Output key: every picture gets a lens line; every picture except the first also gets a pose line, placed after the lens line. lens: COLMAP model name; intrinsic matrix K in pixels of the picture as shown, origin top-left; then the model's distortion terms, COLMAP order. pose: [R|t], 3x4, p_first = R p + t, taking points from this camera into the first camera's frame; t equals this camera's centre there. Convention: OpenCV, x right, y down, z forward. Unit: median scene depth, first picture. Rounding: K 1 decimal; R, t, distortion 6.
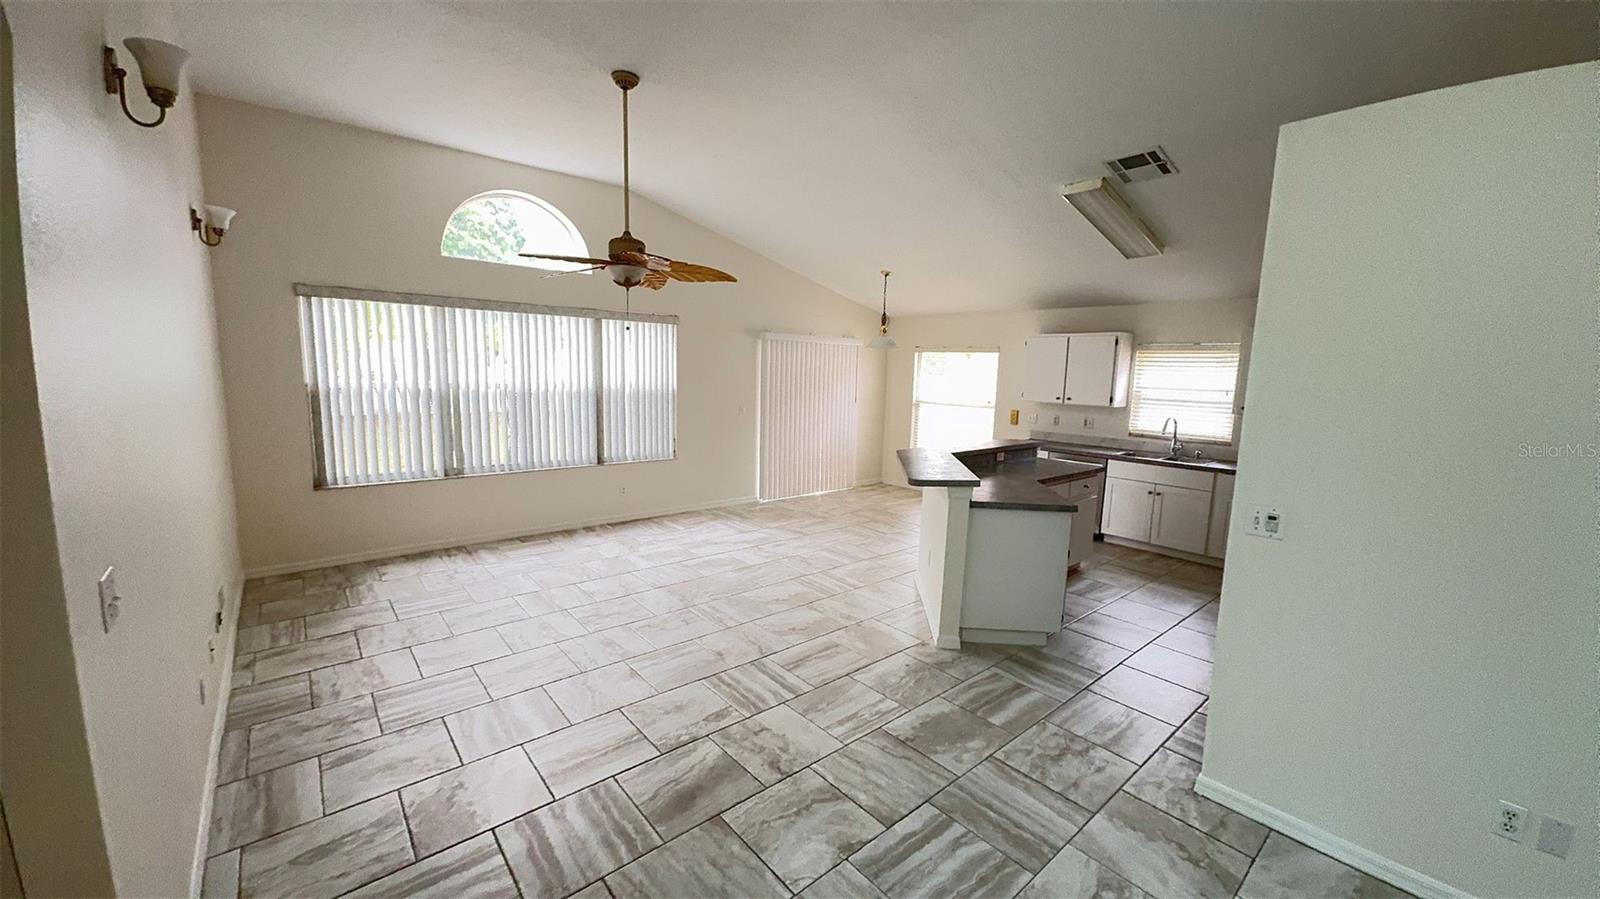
lens RADIAL K [[603.6, 0, 807.3], [0, 603.6, 448.4], [0, 0, 1]] dist [0.001741, -0.000819]
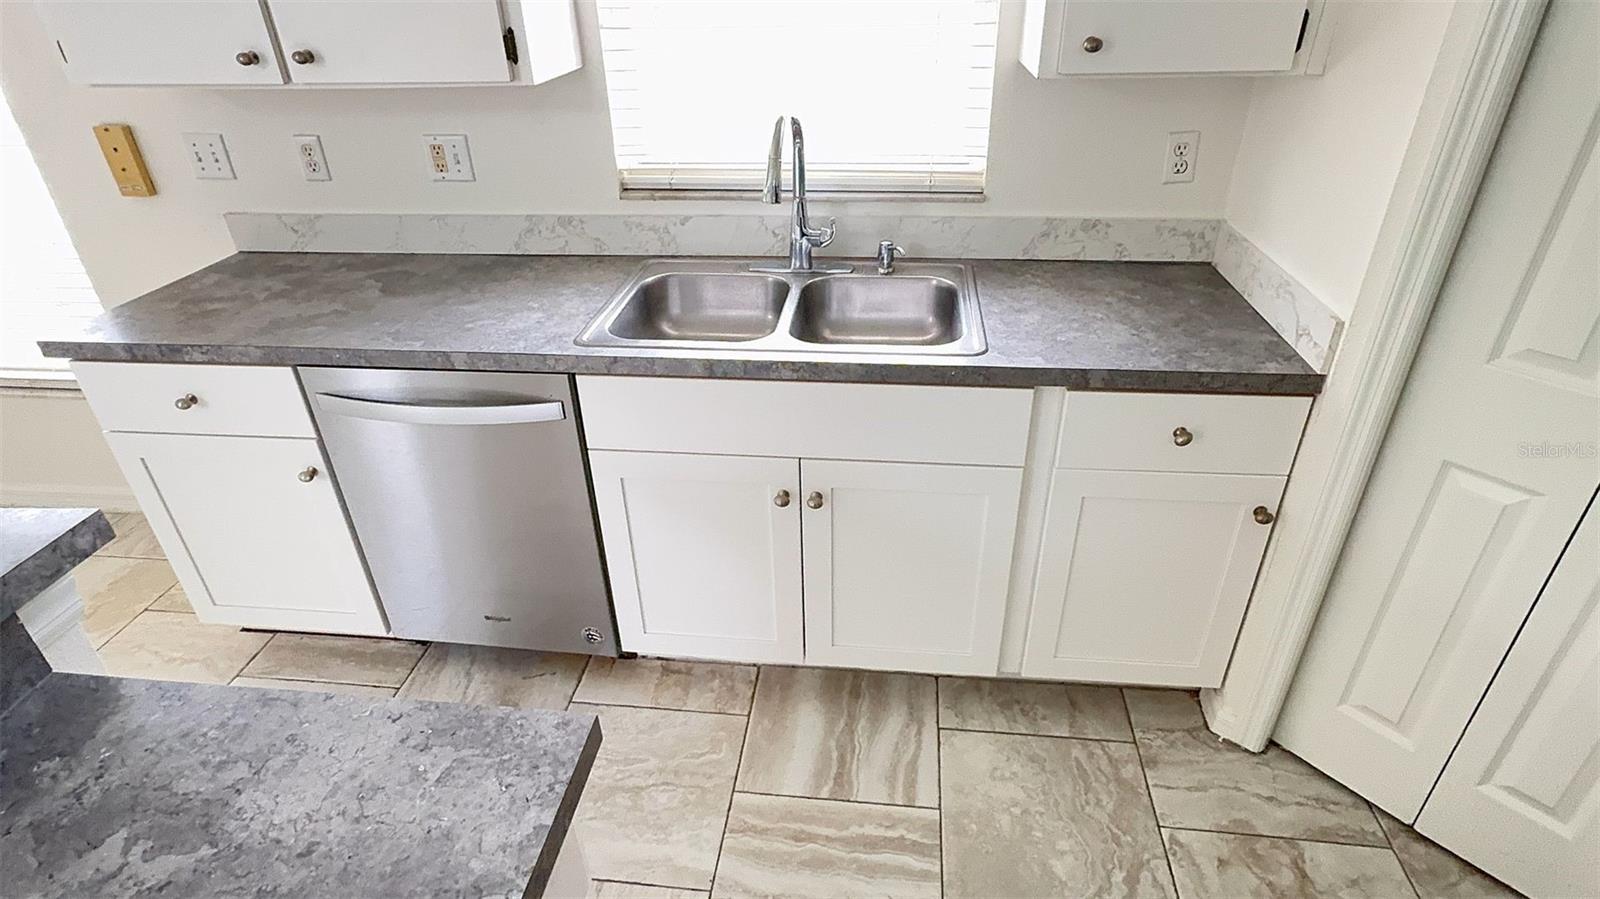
lens RADIAL K [[856.3, 0, 798.5], [0, 856.3, 442.3], [0, 0, 1]] dist [0.018805, 0.001504]
pose [[0.738918, -0.373661, 0.560694, 0.434727], [0.133214, 0.896733, 0.422048, -0.083915], [-0.660496, -0.237166, 0.712389, 0.838782]]
